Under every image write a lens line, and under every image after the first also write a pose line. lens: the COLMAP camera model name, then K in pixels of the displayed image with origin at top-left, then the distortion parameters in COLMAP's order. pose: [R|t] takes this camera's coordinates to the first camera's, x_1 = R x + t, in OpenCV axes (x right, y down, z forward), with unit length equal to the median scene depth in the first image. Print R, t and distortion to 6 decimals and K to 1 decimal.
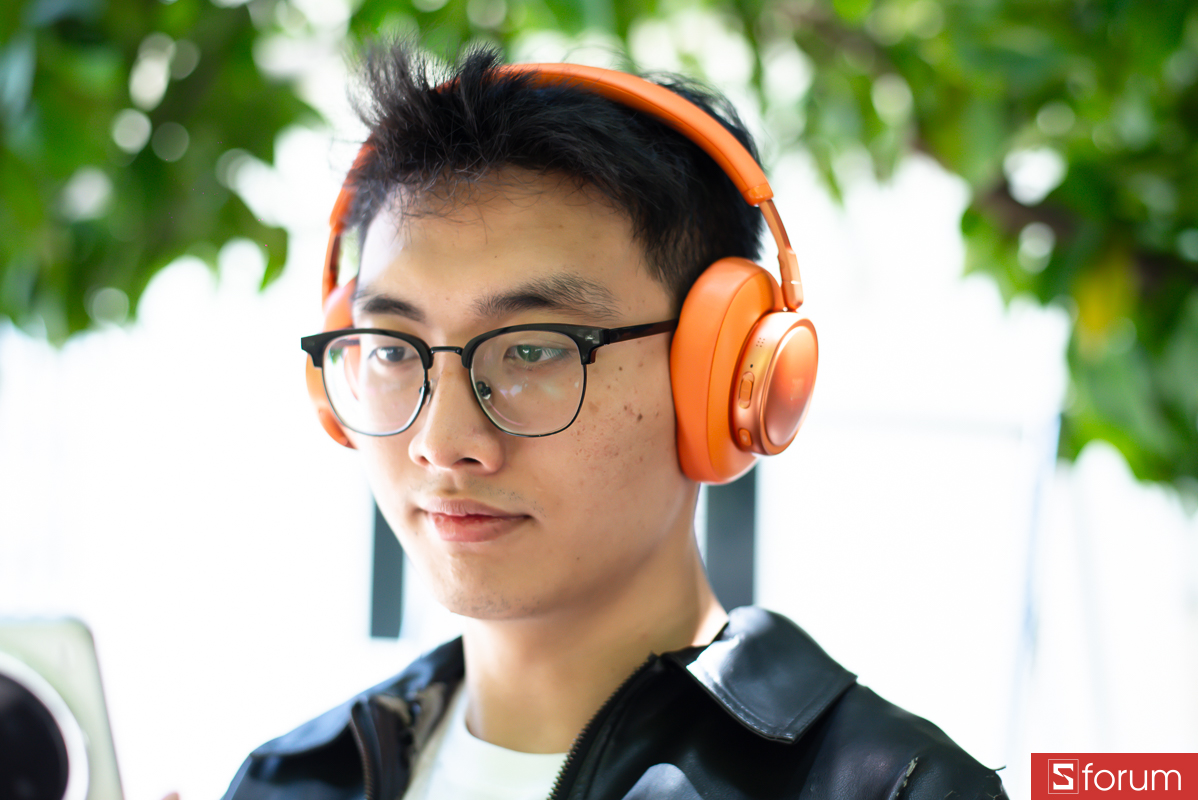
lens RADIAL K [[2251.6, 0, 598.7], [0, 2251.6, 400.5], [0, 0, 1]] dist [-0.090264, 0.000000]
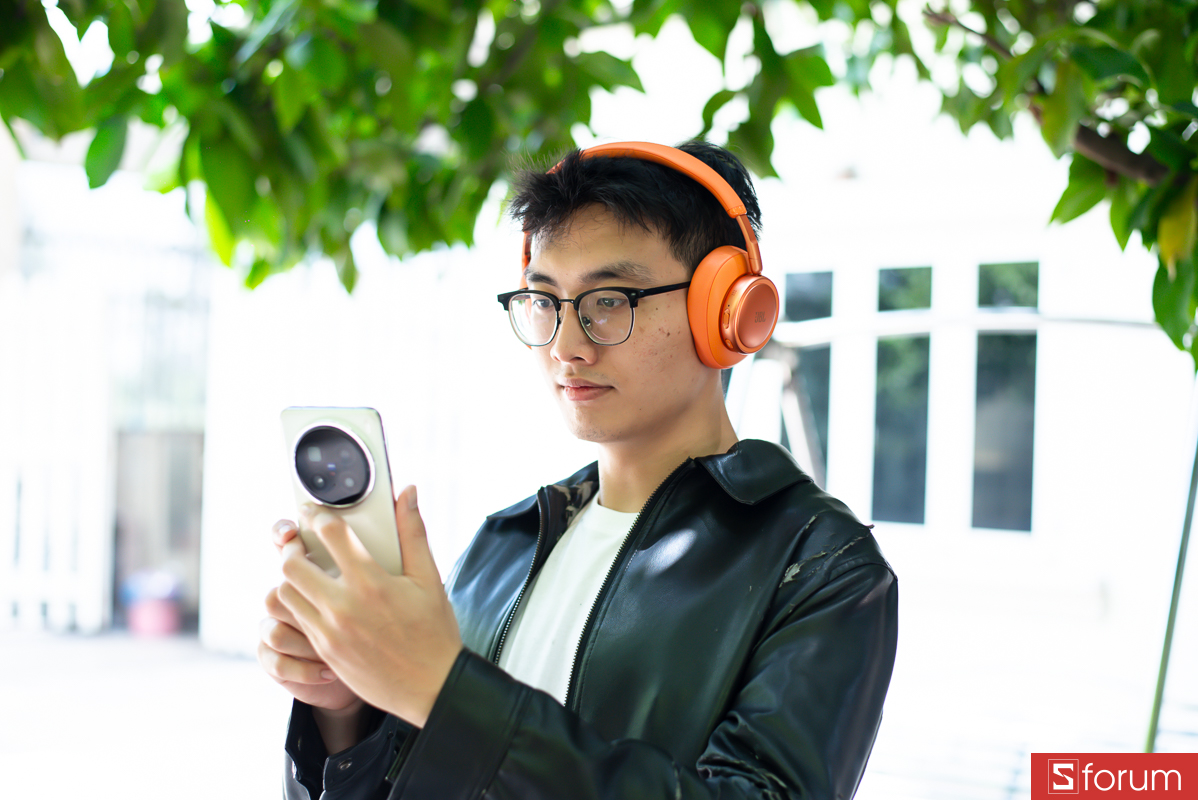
lens RADIAL K [[2251.6, 0, 599.2], [0, 2251.6, 399.6], [0, 0, 1]] dist [-0.090264, 0.000000]
pose [[0.975236, -0.010998, -0.220891, 0.381494], [0.022388, 0.998542, 0.049123, -0.032163], [0.220029, -0.052852, 0.974061, -0.869368]]
